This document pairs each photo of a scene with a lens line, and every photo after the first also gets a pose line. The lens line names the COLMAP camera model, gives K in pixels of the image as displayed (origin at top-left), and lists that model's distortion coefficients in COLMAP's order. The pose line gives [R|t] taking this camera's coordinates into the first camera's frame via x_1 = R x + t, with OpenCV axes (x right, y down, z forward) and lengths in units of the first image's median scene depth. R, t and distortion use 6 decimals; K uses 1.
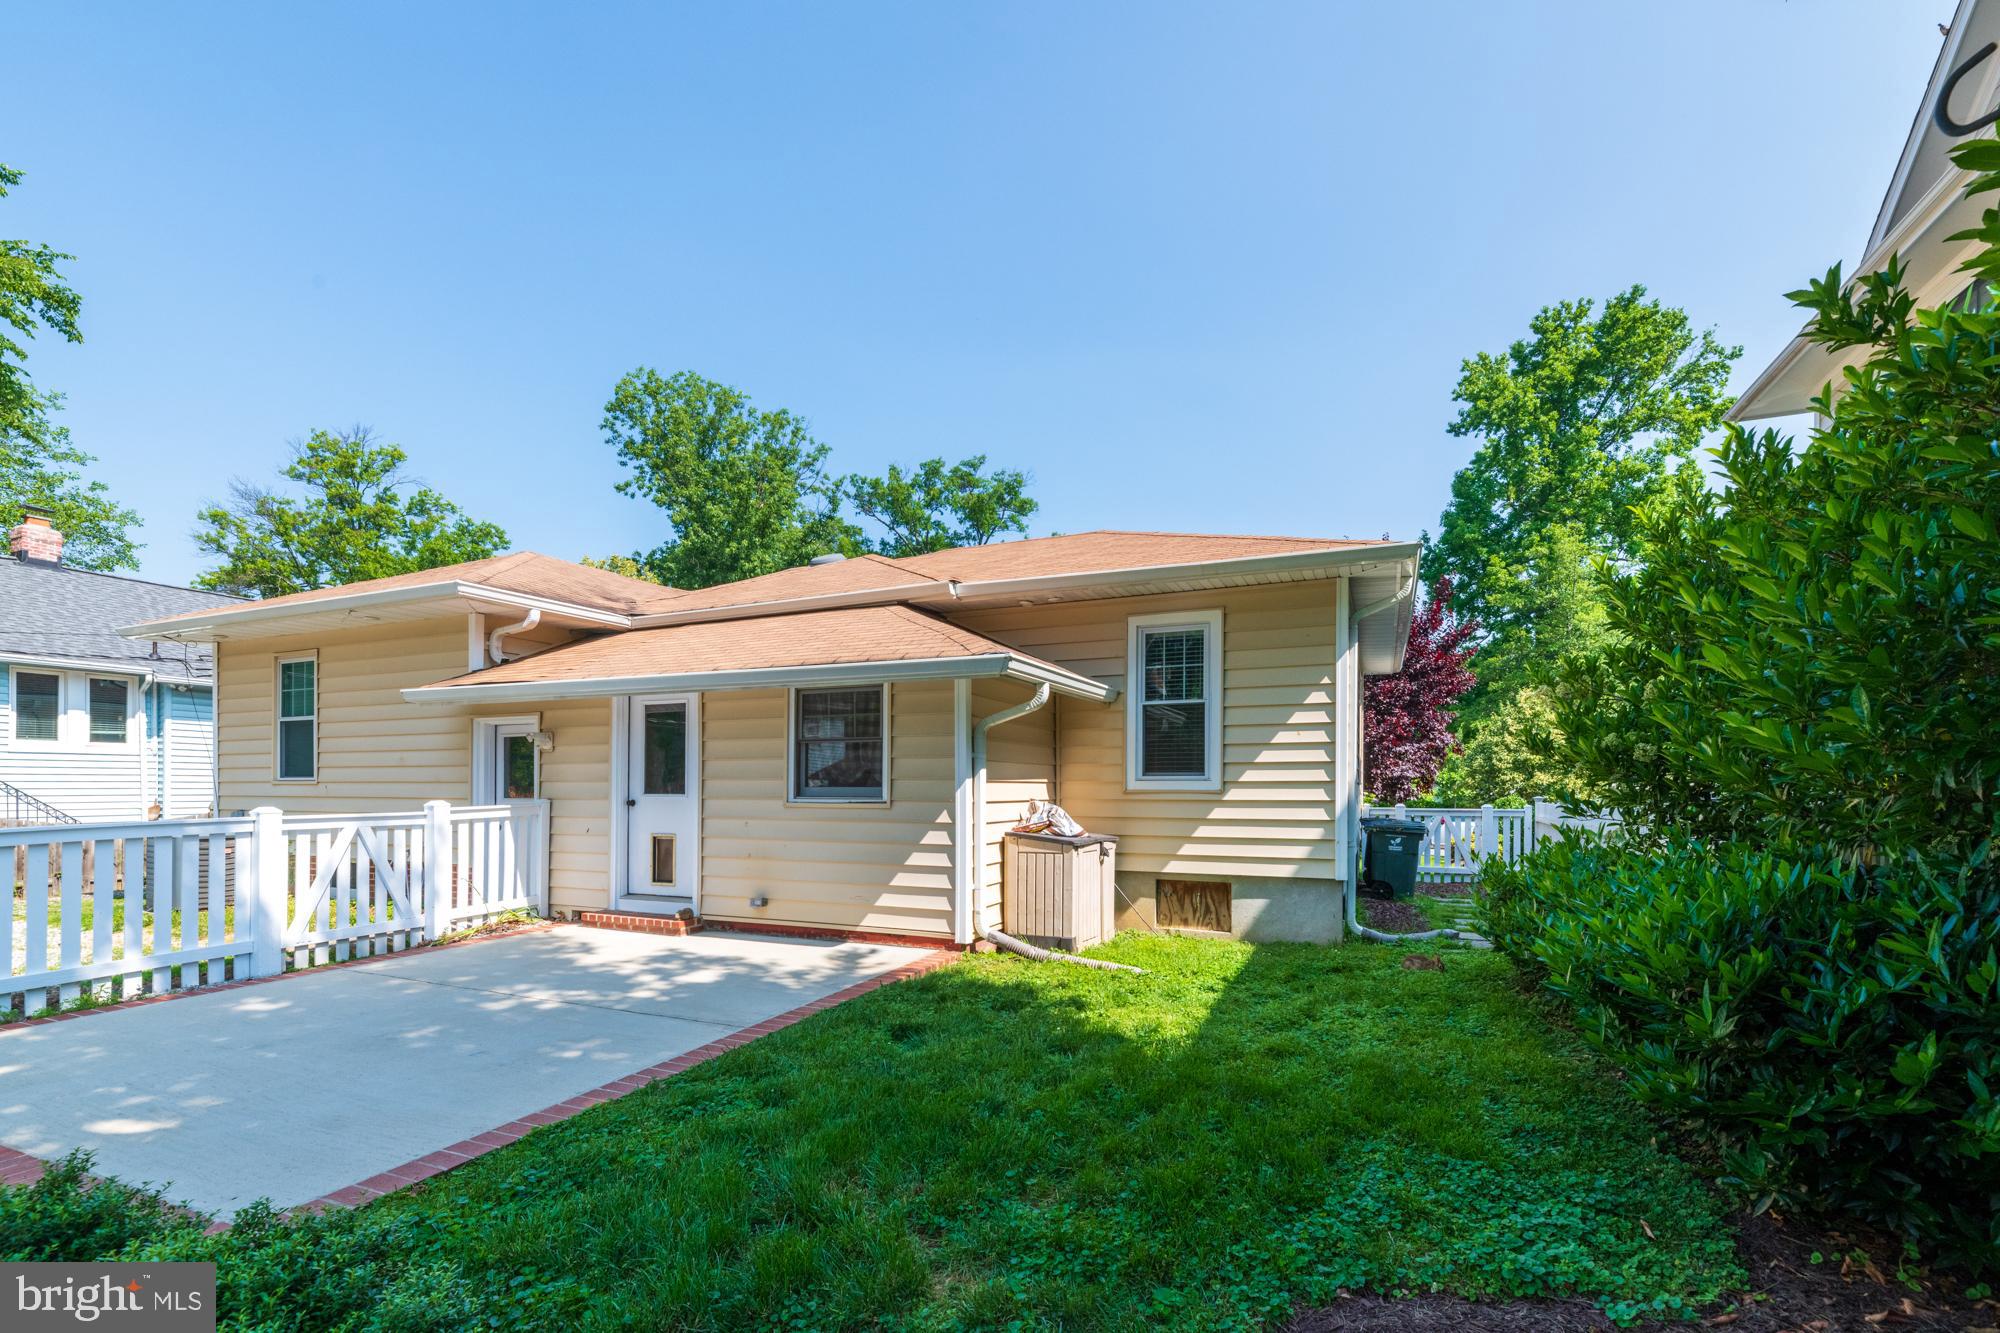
lens RADIAL K [[819.6, 0, 956.7], [0, 819.6, 778.6], [0, 0, 1]] dist [-0.000954, -0.000208]
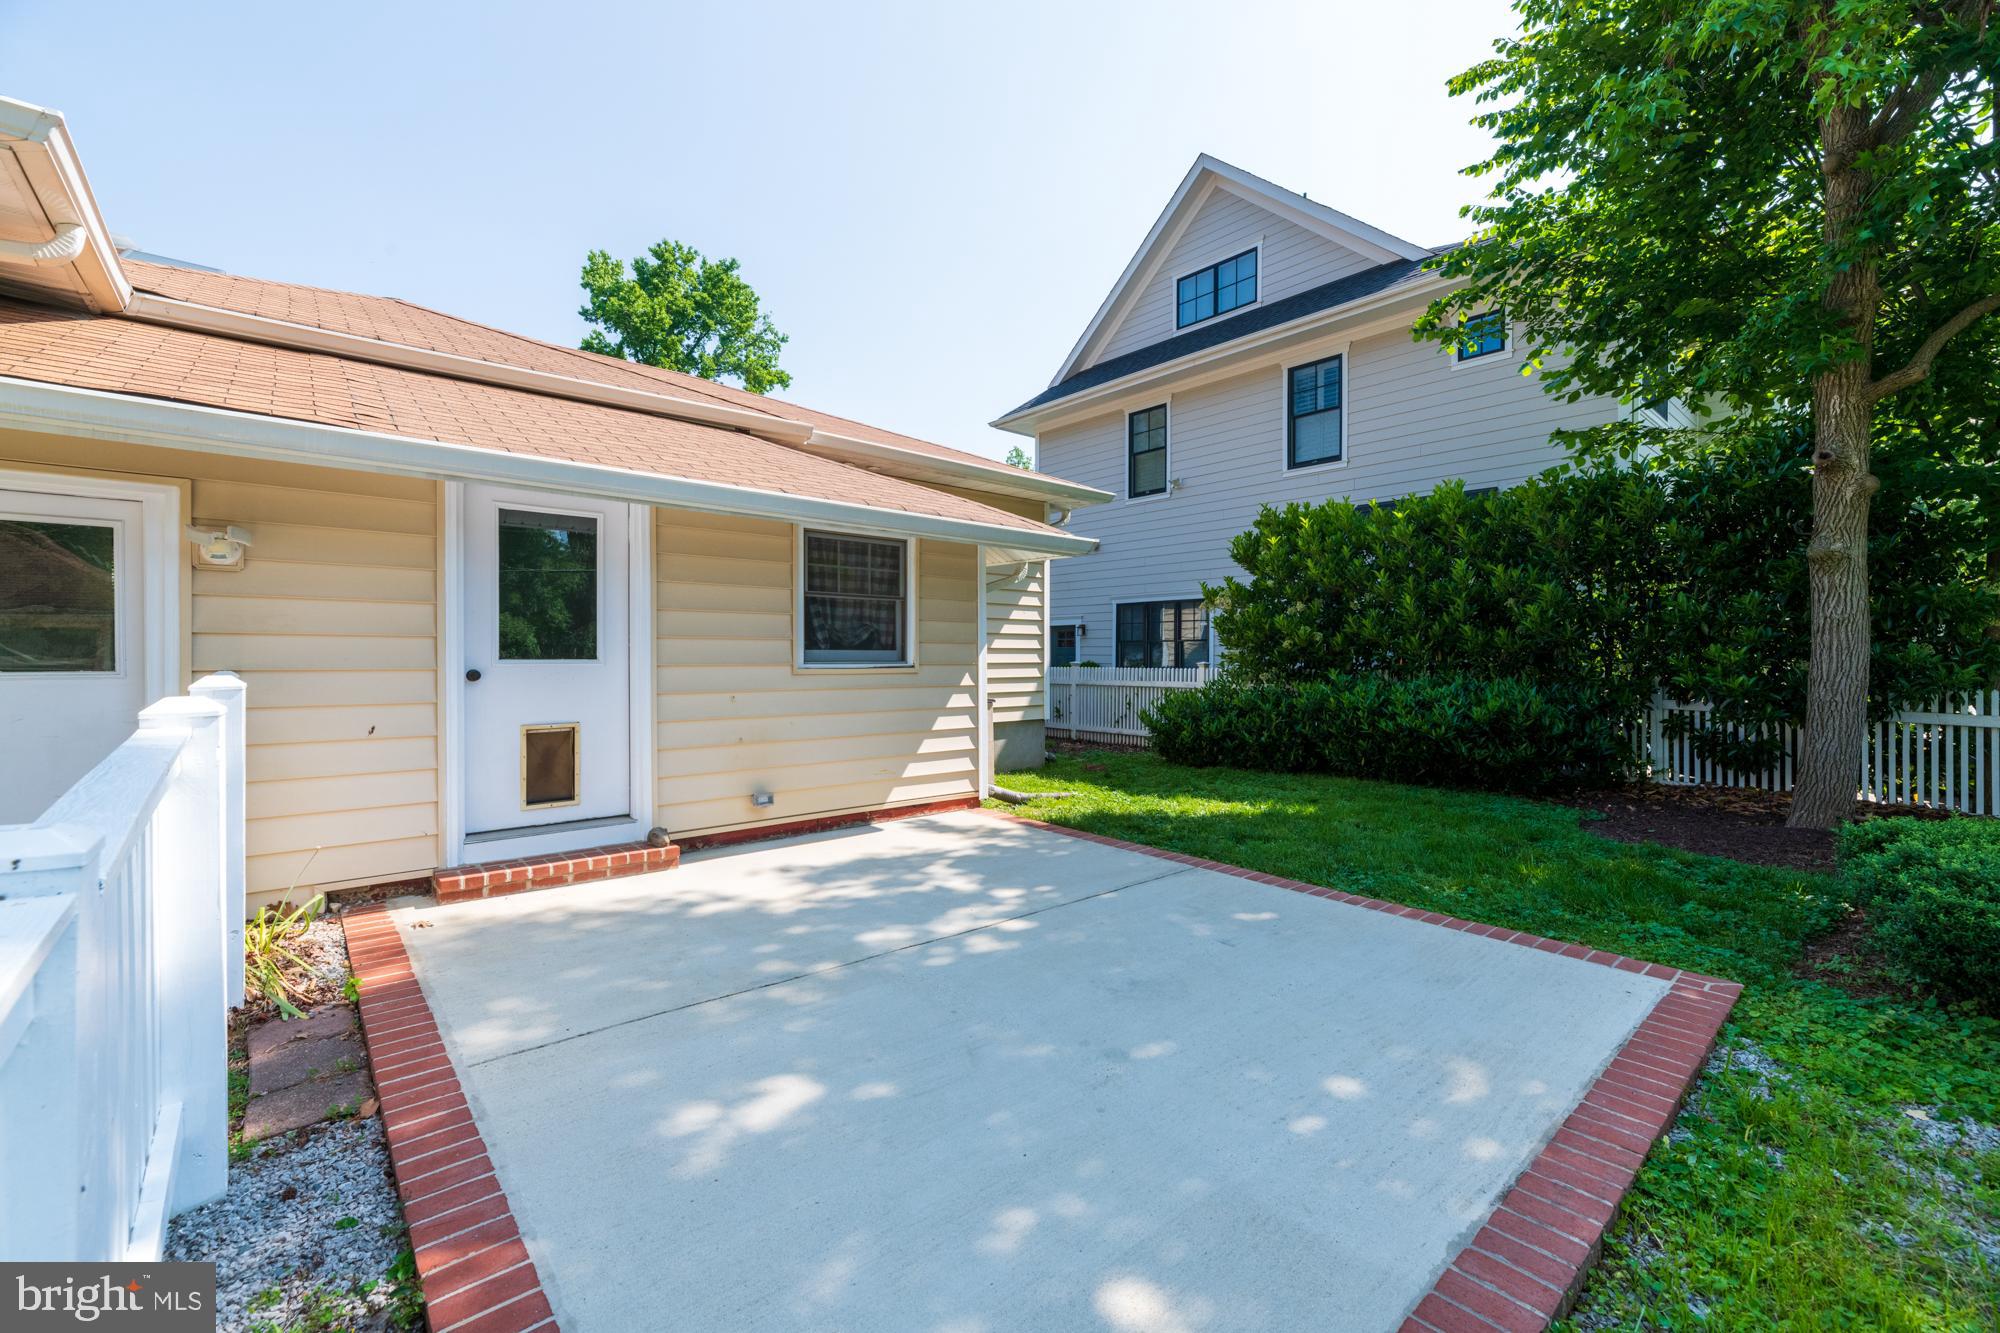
lens RADIAL K [[819.6, 0, 997.0], [0, 819.6, 660.4], [0, 0, 1]] dist [-0.000954, -0.000208]
pose [[0.438361, -0.004121, 0.898790, -0.822166], [-0.010378, 0.999900, 0.009646, 0.010671], [-0.898739, -0.013556, 0.438274, 0.459303]]
